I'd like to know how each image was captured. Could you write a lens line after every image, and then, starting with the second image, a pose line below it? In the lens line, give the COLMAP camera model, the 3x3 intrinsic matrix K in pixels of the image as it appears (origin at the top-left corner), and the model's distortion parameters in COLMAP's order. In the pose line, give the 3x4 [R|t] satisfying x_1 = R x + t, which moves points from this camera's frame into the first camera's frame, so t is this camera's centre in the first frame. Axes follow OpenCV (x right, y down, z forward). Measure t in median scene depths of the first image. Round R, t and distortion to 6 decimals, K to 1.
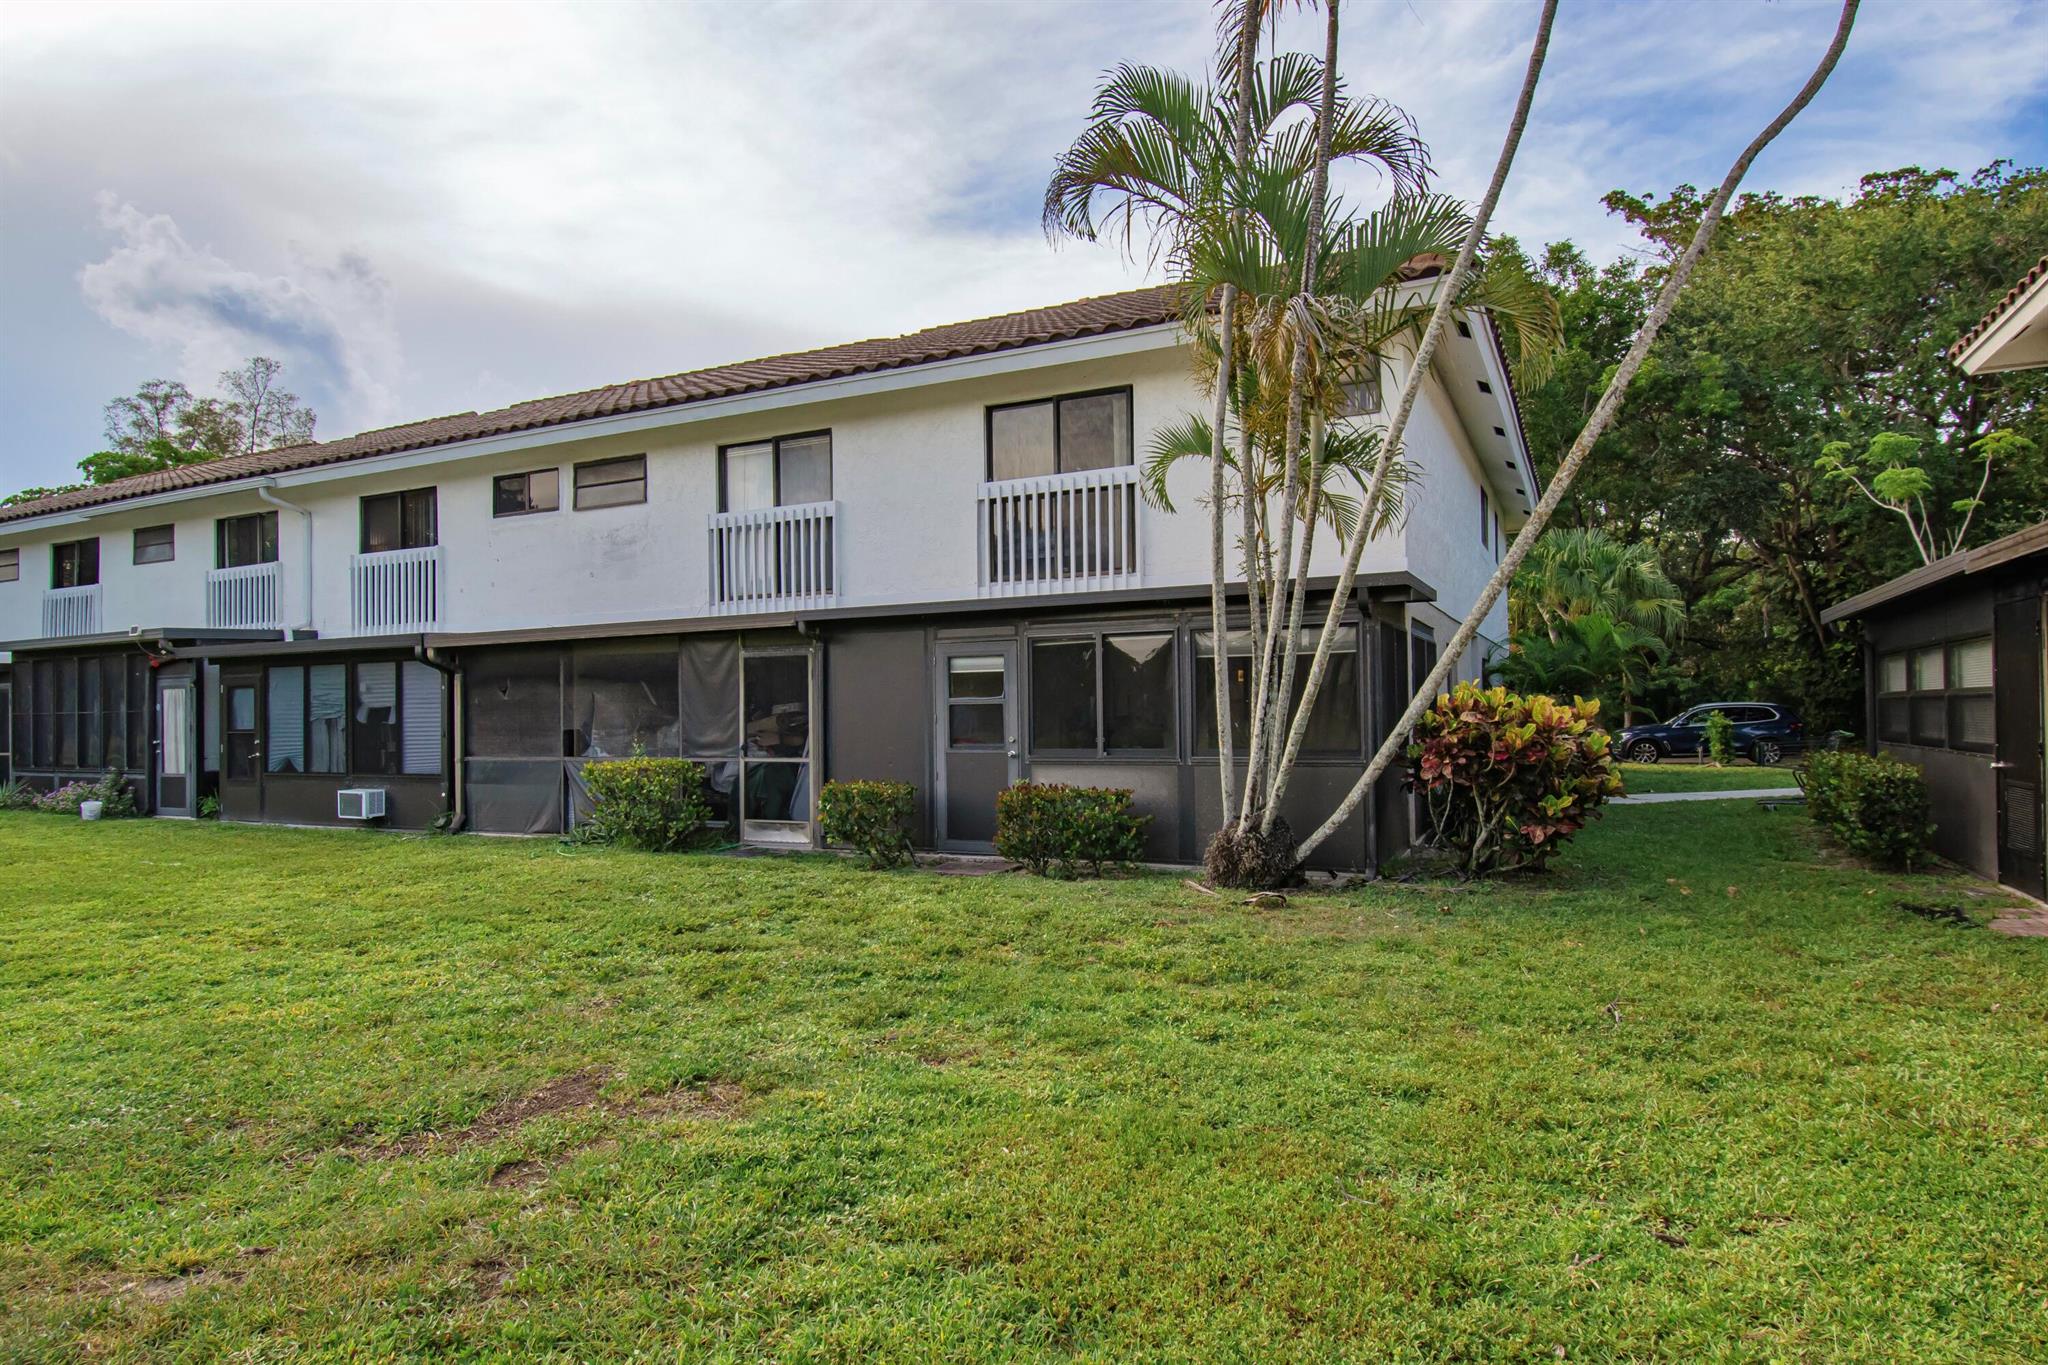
lens RADIAL K [[1126.5, 0, 1024.0], [0, 1126.5, 682.5], [0, 0, 1]] dist [-0.000950, -0.001231]
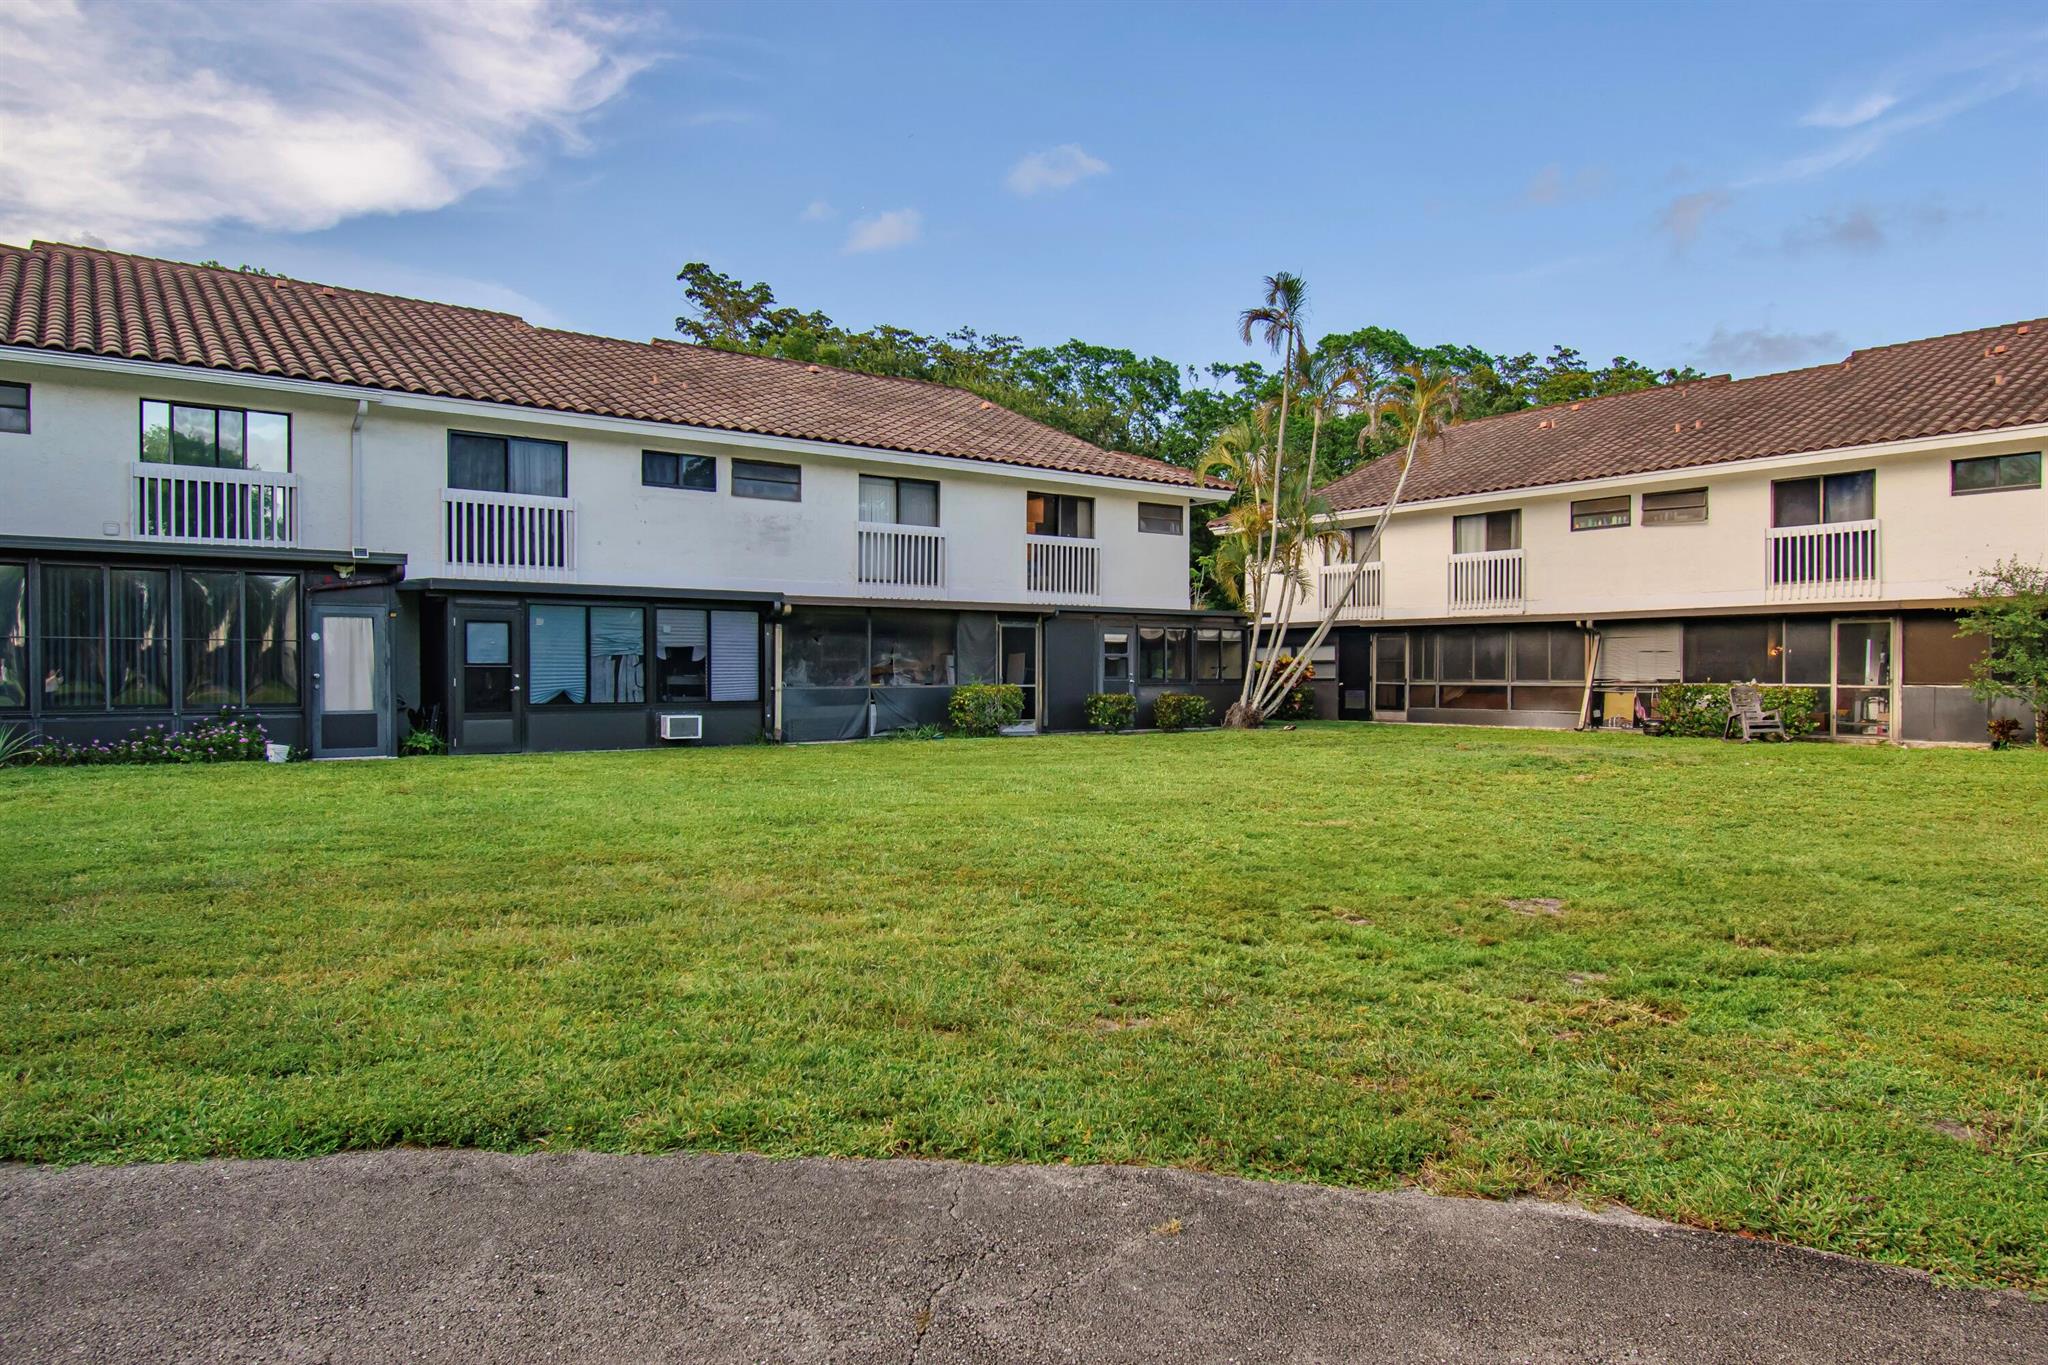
lens RADIAL K [[1301.9, 0, 1024.0], [0, 1301.9, 682.5], [0, 0, 1]] dist [-0.002100, -0.000344]
pose [[0.439175, 0.005025, 0.898387, -1.626026], [-0.030376, 0.999496, 0.009259, 0.035318], [-0.897888, -0.031356, 0.439106, 0.059530]]
